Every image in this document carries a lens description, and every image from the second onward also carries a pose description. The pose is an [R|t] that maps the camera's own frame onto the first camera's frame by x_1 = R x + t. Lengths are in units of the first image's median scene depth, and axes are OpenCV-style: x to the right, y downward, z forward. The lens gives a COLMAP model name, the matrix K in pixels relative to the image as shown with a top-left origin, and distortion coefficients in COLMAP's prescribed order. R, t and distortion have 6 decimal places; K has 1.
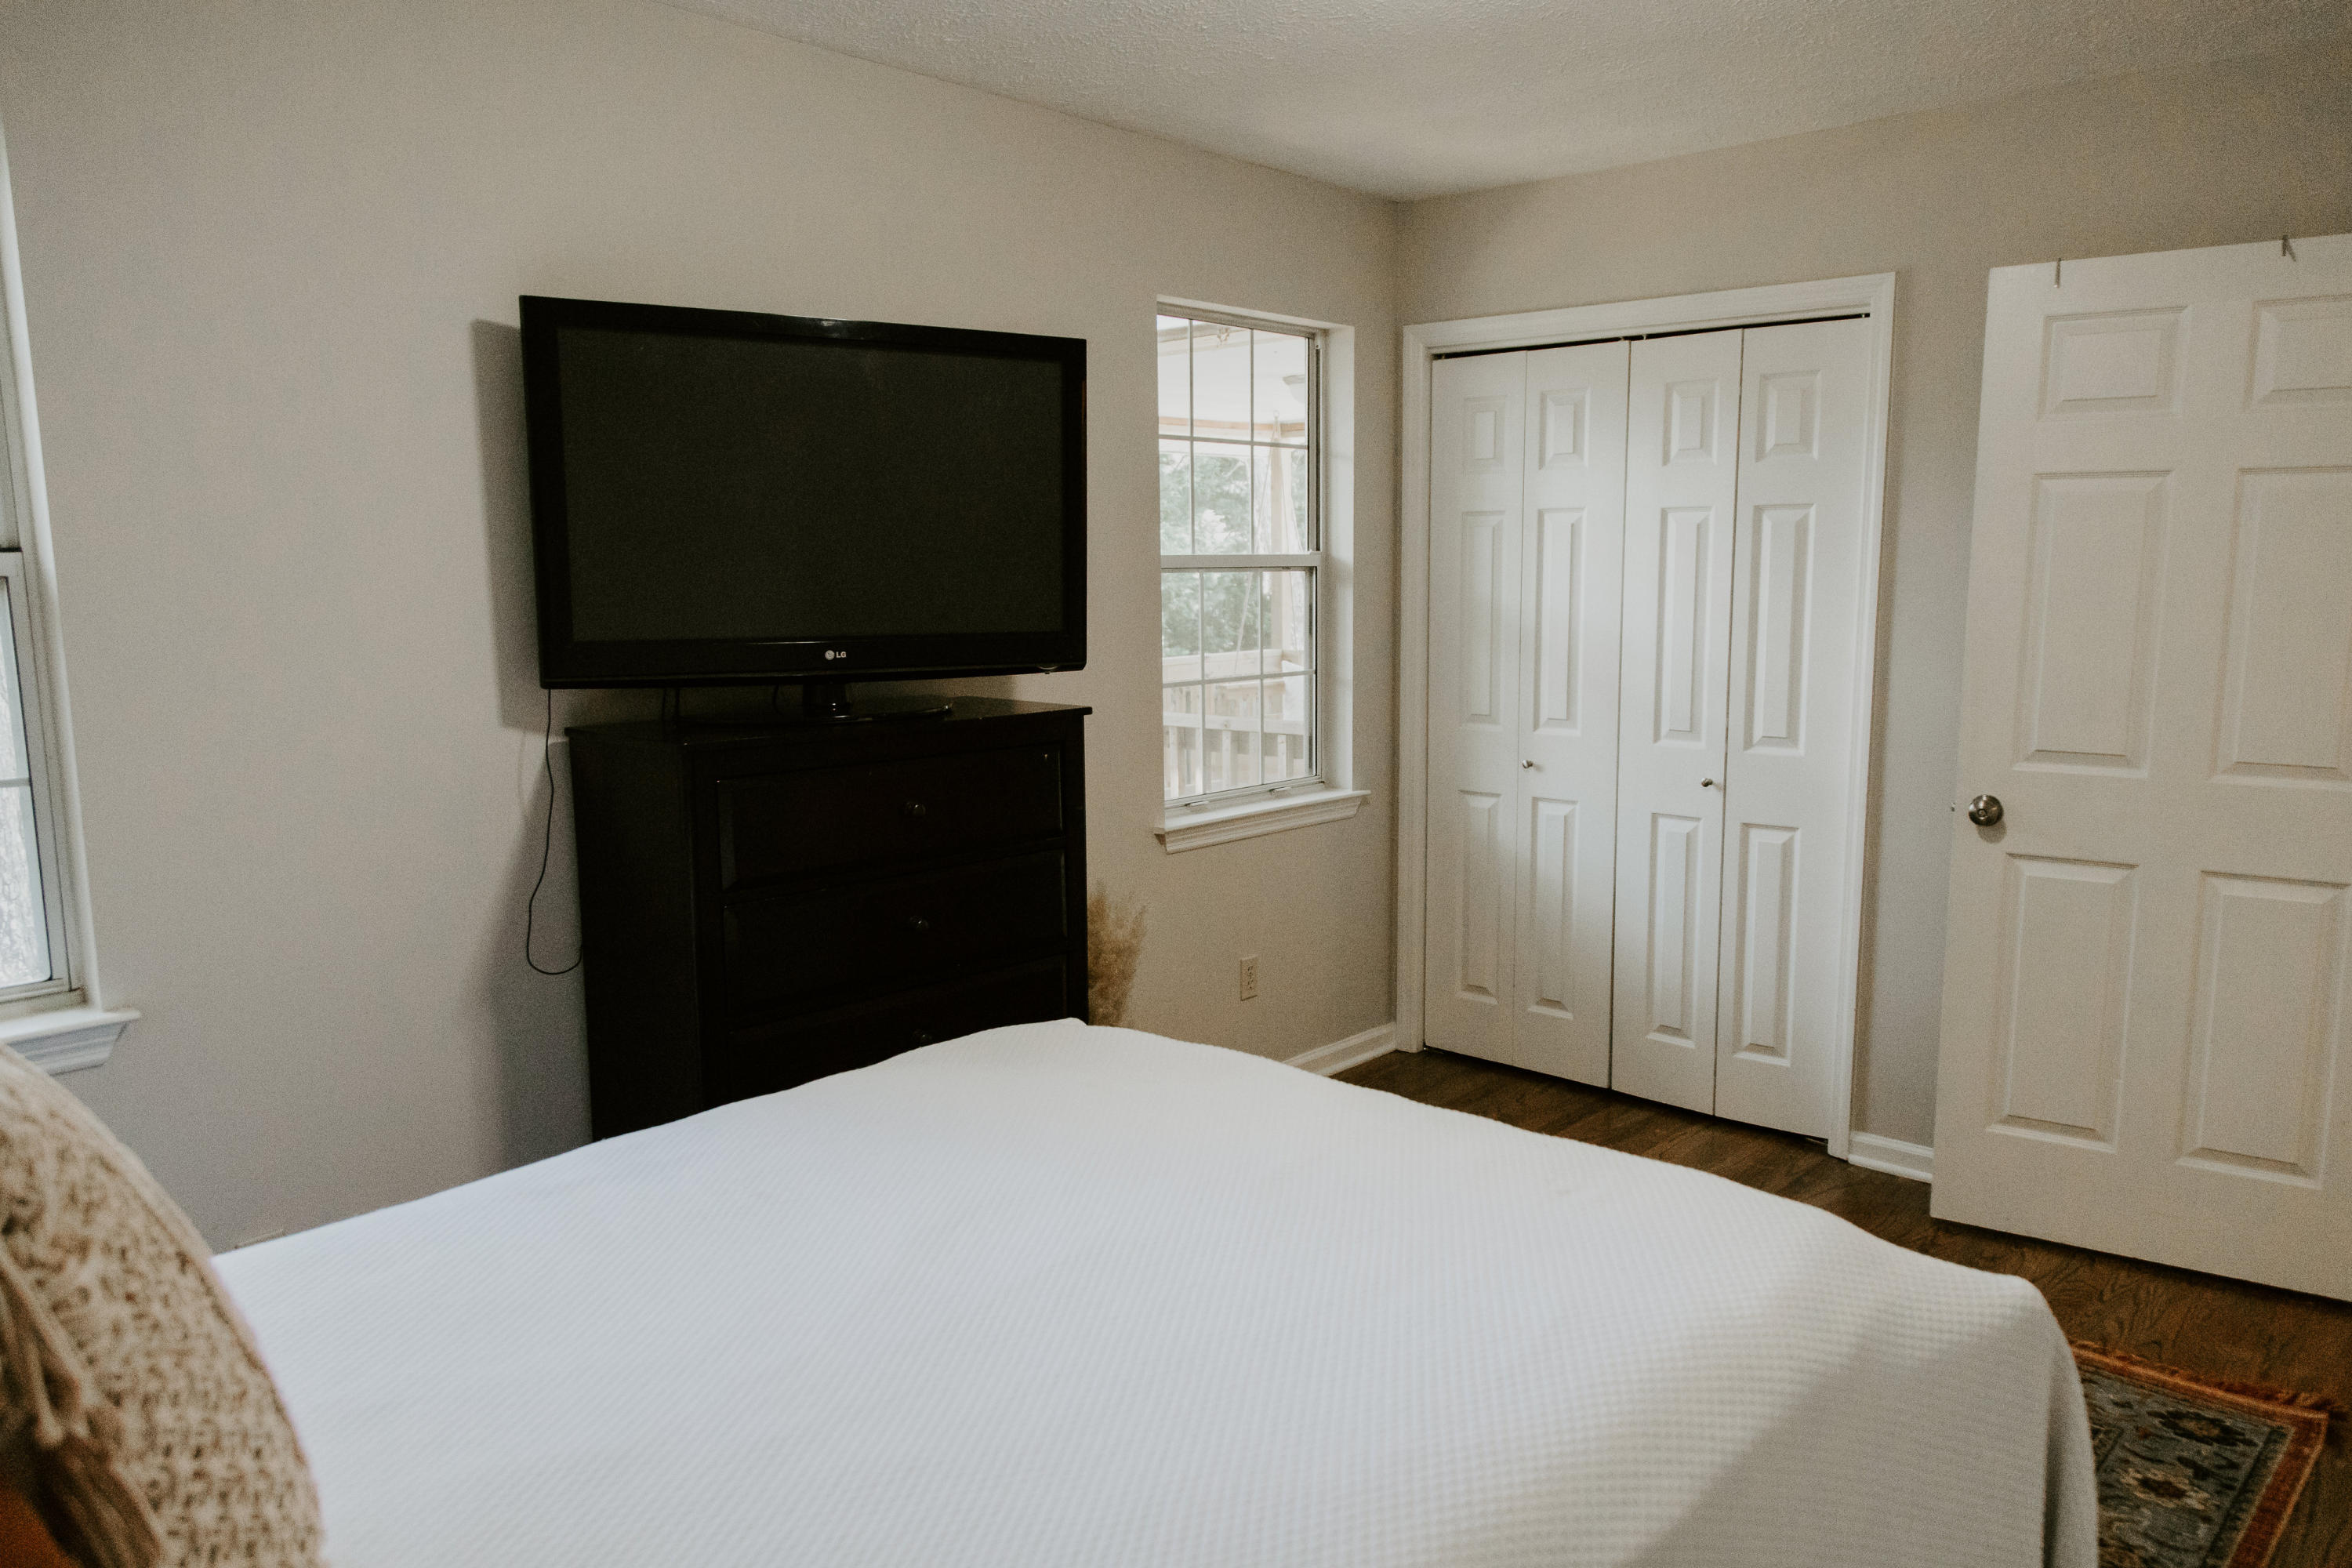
lens RADIAL K [[1580.5, 0, 1176.0], [0, 1580.5, 784.0], [0, 0, 1]] dist [0.040563, -0.000508]
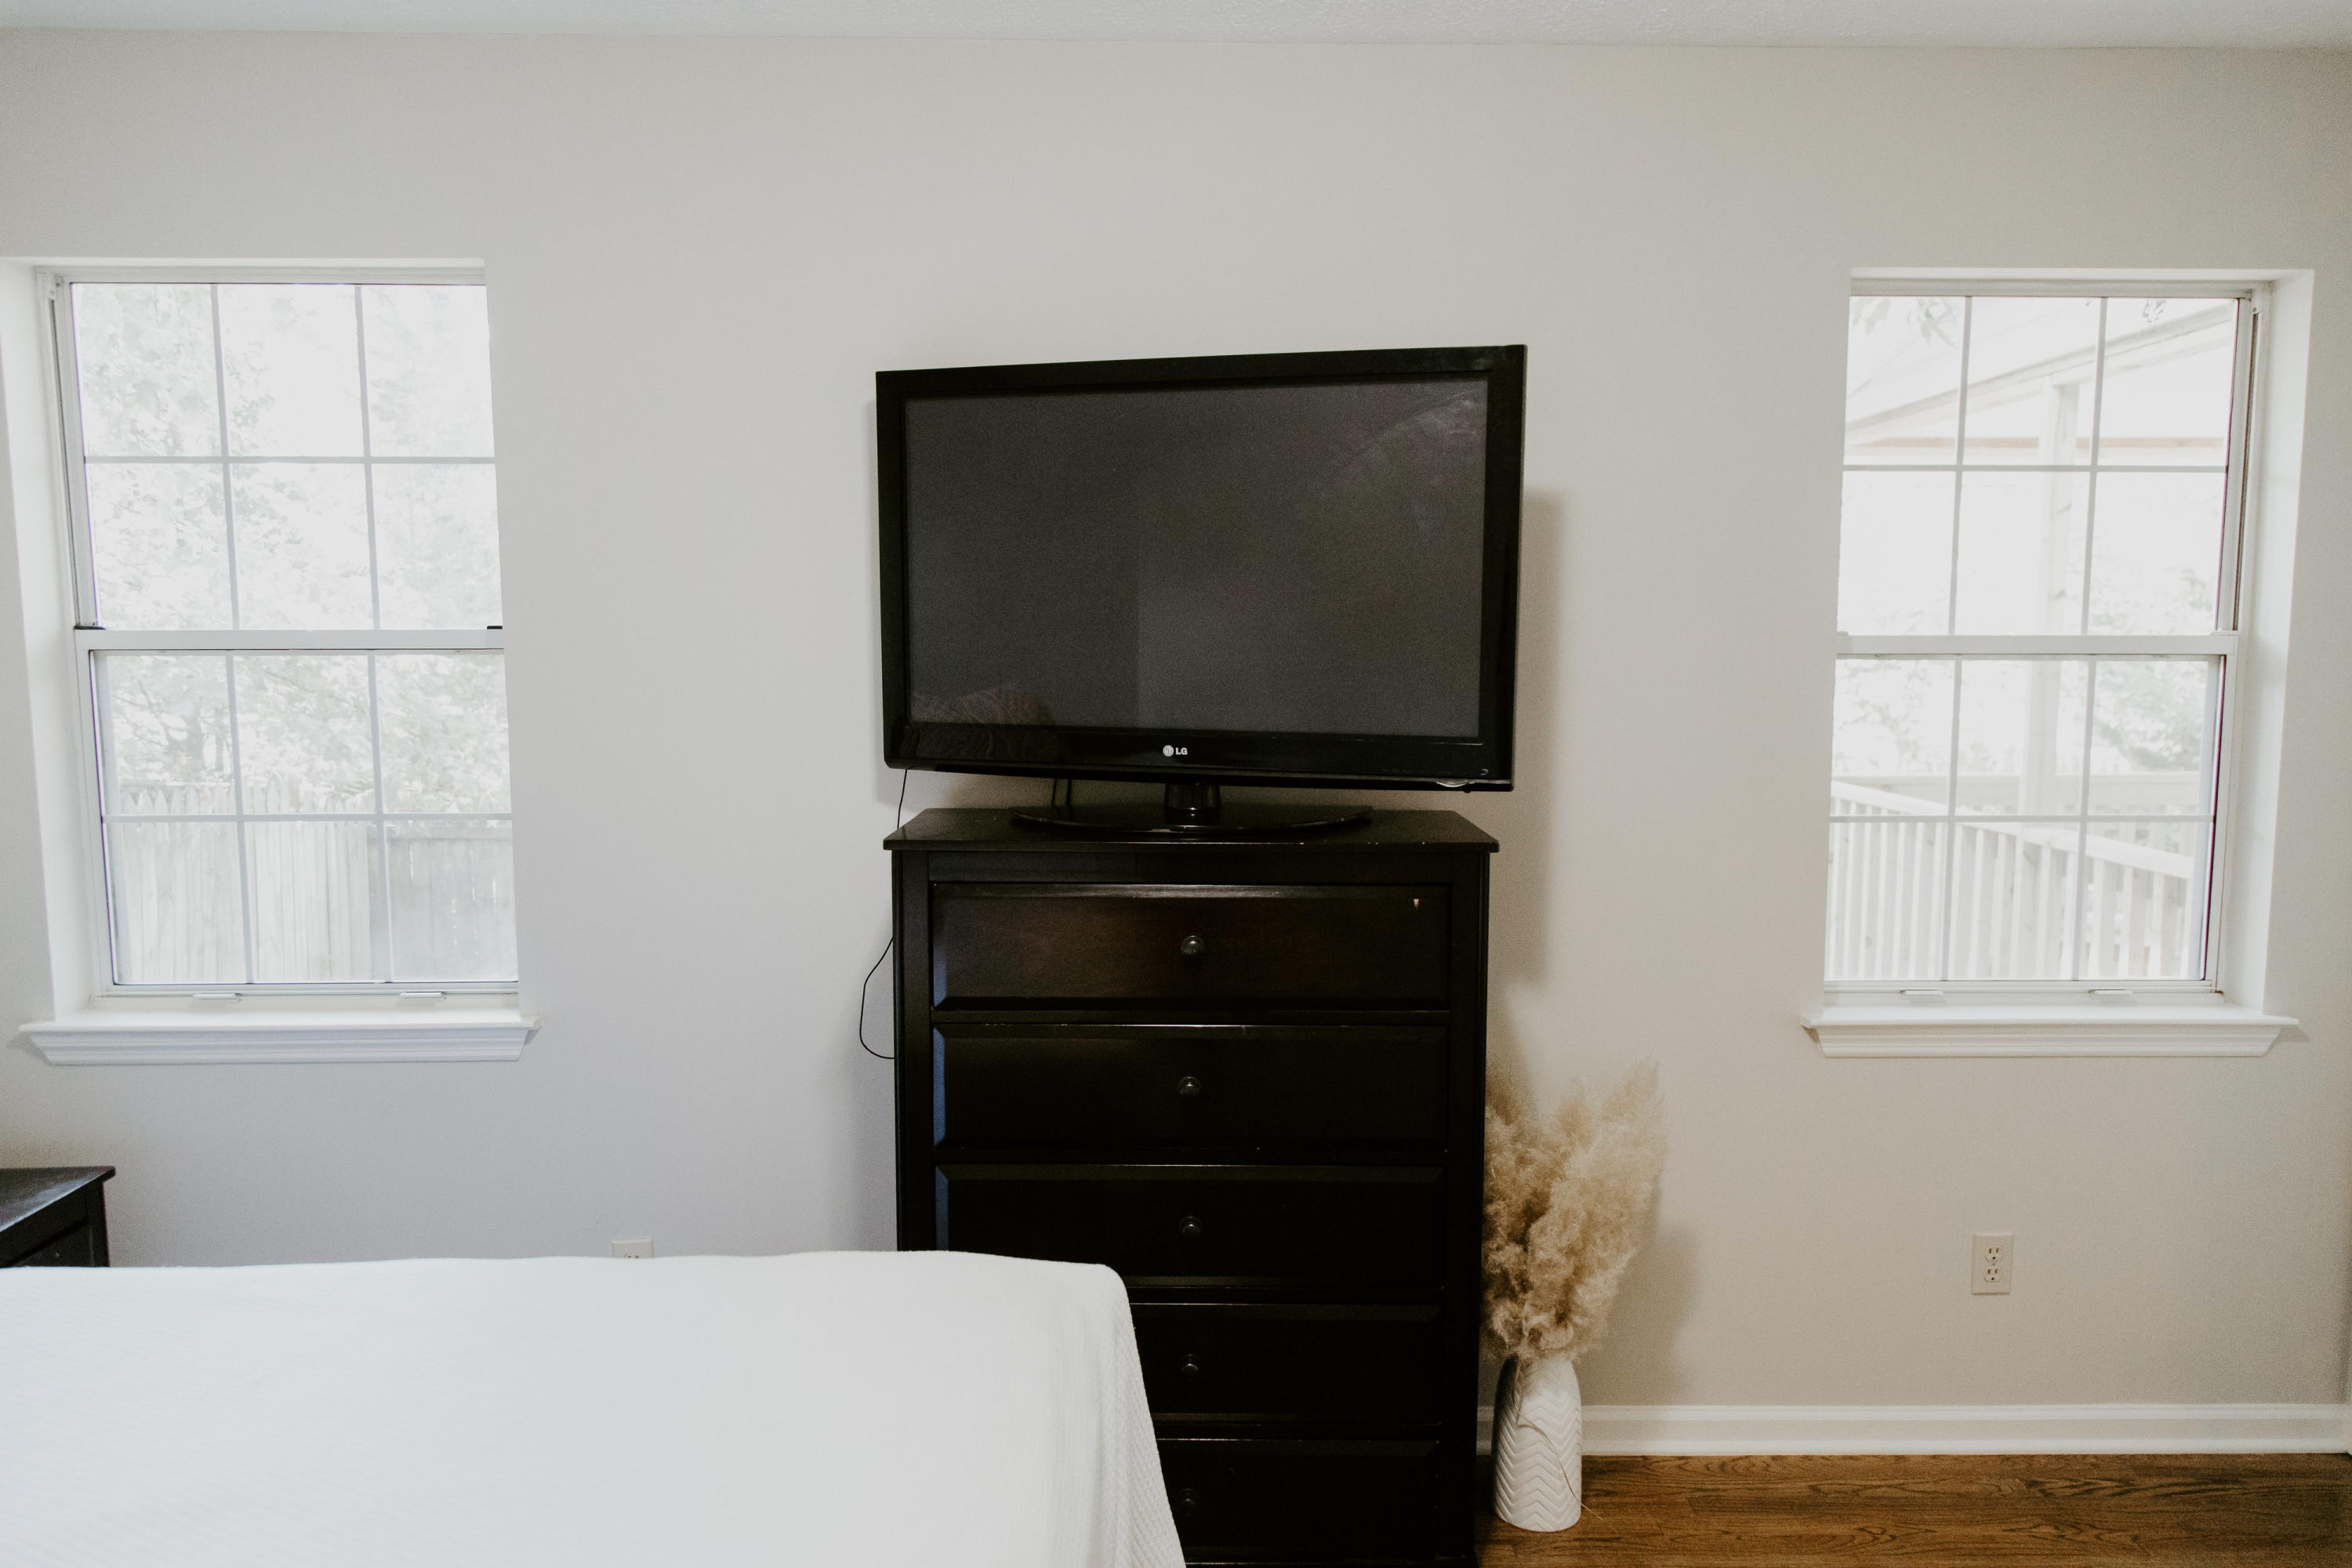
lens RADIAL K [[1562.4, 0, 1177.0], [0, 1562.4, 801.8], [0, 0, 1]] dist [0.006975, 0.001520]
pose [[0.703715, 0.084686, -0.705417, 0.272940], [-0.106091, 0.994264, 0.013527, -0.047540], [0.702517, 0.065319, 0.708663, 0.294884]]
